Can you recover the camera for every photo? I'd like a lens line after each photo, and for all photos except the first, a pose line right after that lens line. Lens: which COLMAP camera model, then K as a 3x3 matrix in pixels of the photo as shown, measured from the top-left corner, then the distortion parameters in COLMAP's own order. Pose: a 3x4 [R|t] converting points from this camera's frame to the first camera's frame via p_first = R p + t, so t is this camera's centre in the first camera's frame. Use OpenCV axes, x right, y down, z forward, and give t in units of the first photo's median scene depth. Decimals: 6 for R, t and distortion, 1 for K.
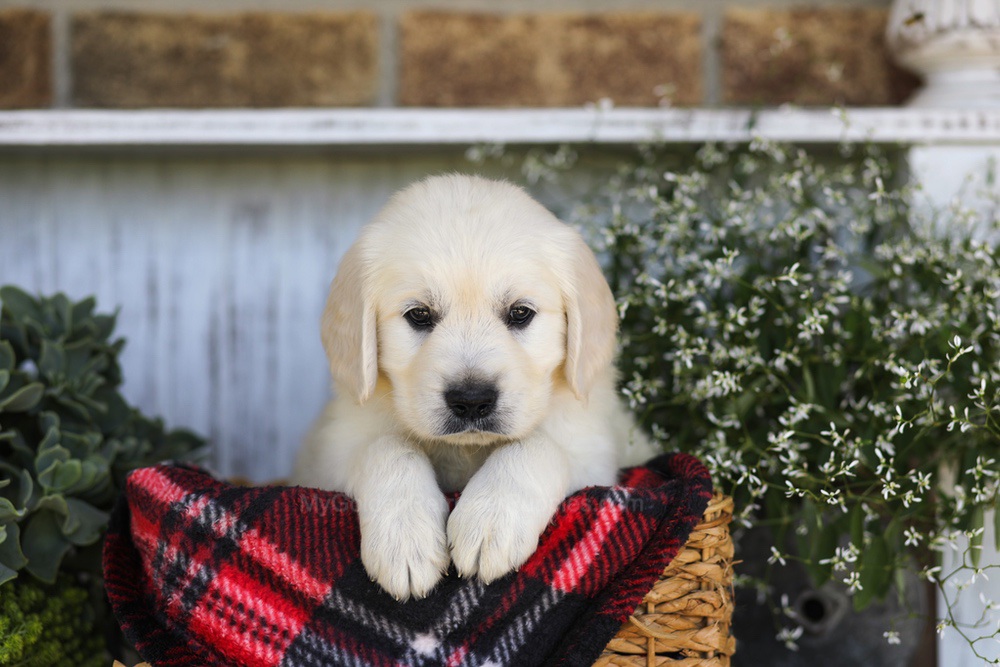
lens RADIAL K [[2698.7, 0, 500.0], [0, 2698.7, 333.5], [0, 0, 1]] dist [-0.129505, 4.664255]
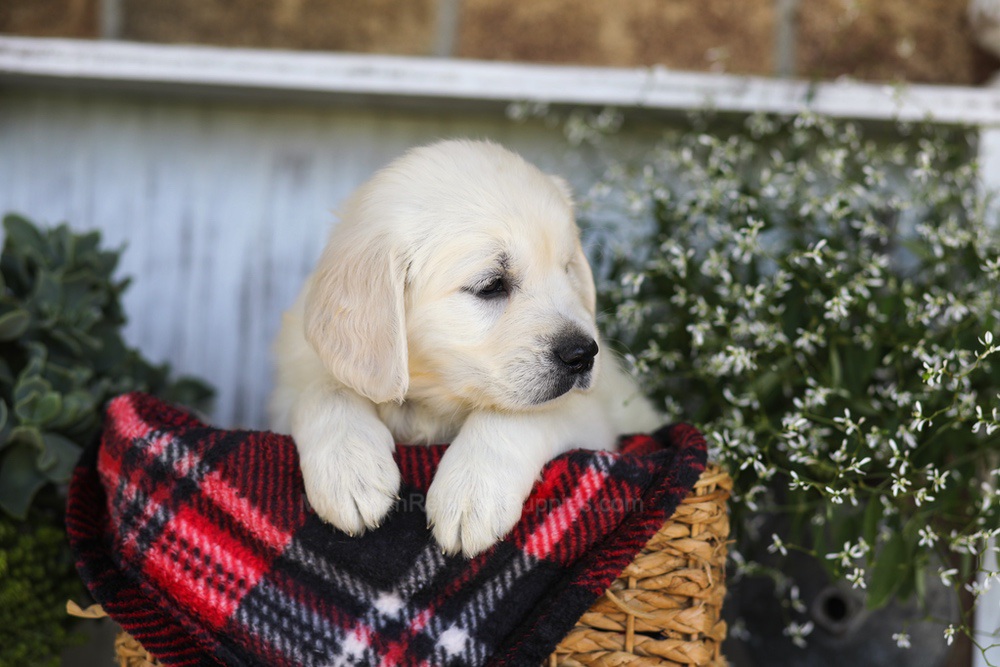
lens RADIAL K [[2694.3, 0, 500.0], [0, 2694.3, 333.5], [0, 0, 1]] dist [0.056697, 0.728729]
pose [[0.995195, 0.059919, -0.077443, 0.078474], [-0.060917, 0.998087, -0.010585, 0.027987], [0.076660, 0.015251, 0.996941, 0.058341]]
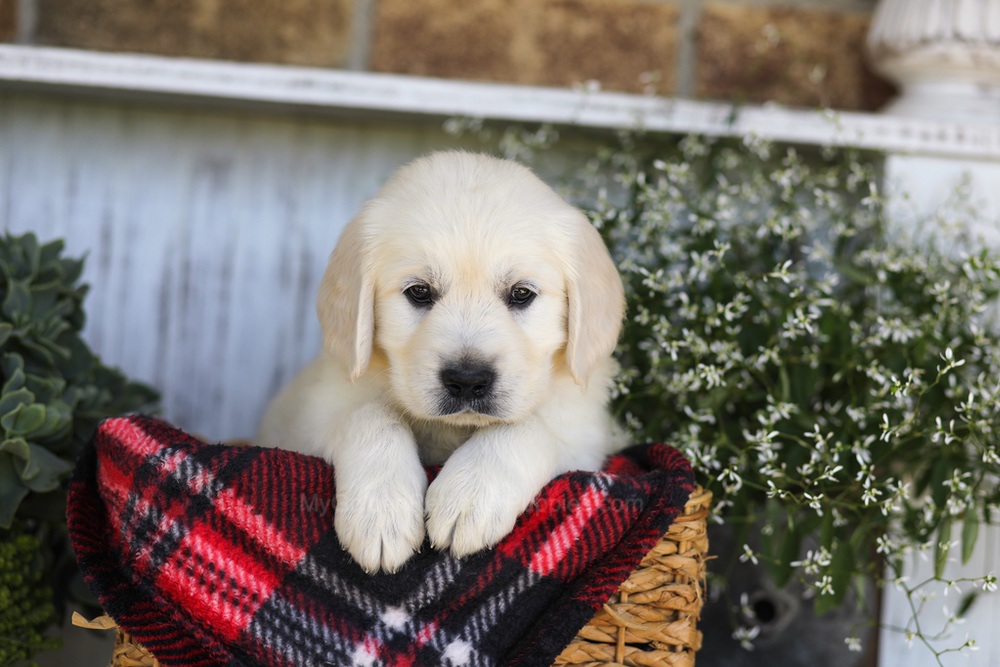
lens RADIAL K [[2698.7, 0, 500.0], [0, 2698.7, 333.5], [0, 0, 1]] dist [-0.129505, 4.664255]
pose [[0.995129, 0.076957, 0.061603, -0.058124], [-0.077252, 0.997009, 0.002421, 0.006597], [-0.061233, -0.007168, 0.998098, 0.017652]]
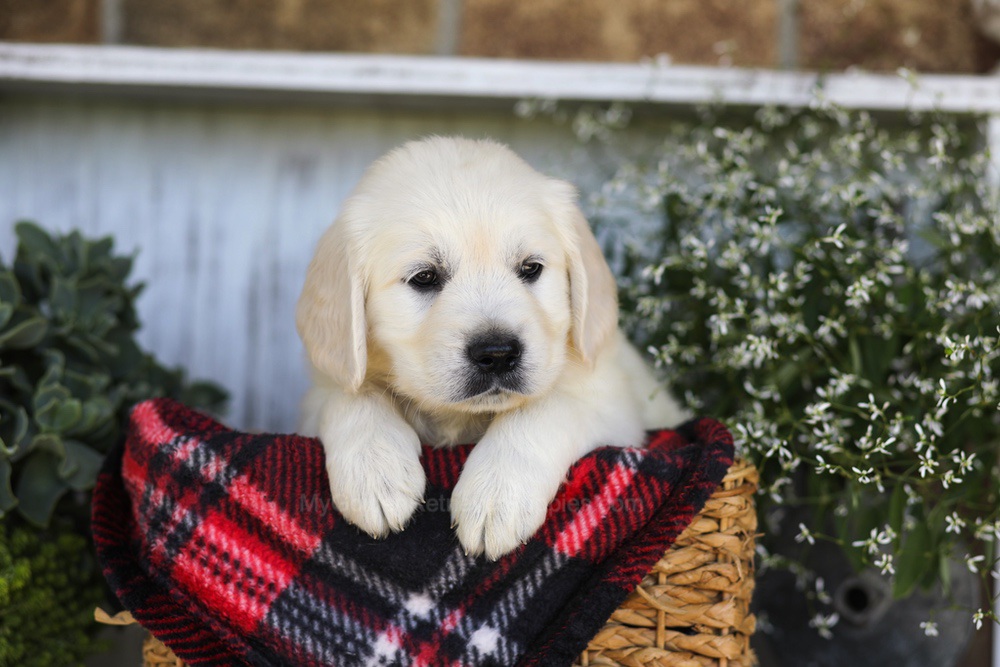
lens RADIAL K [[2694.3, 0, 500.0], [0, 2694.3, 333.5], [0, 0, 1]] dist [0.056697, 0.728729]
pose [[0.997178, 0.040464, -0.063227, 0.056132], [-0.041172, 0.999103, -0.009932, 0.028387], [0.062769, 0.012507, 0.997950, 0.058373]]
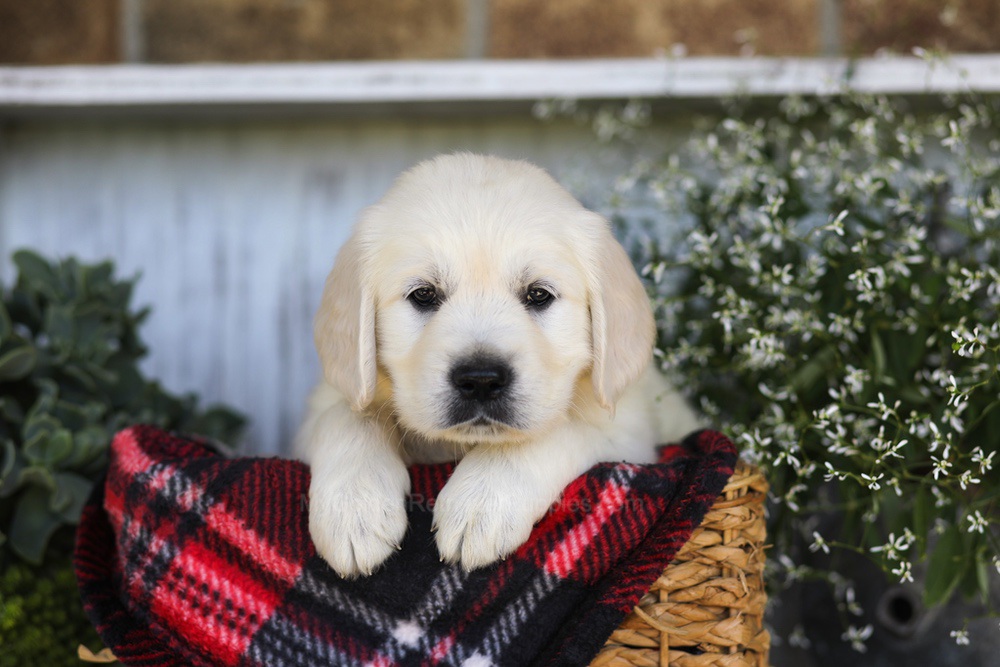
lens RADIAL K [[2701.1, 0, 512.8], [0, 2701.1, 331.1], [0, 0, 1]] dist [-0.009370, 1.150144]
pose [[0.991192, 0.000260, -0.132434, 0.126006], [-0.002341, 0.999876, -0.015559, 0.028553], [0.132414, 0.015732, 0.991070, 0.108932]]
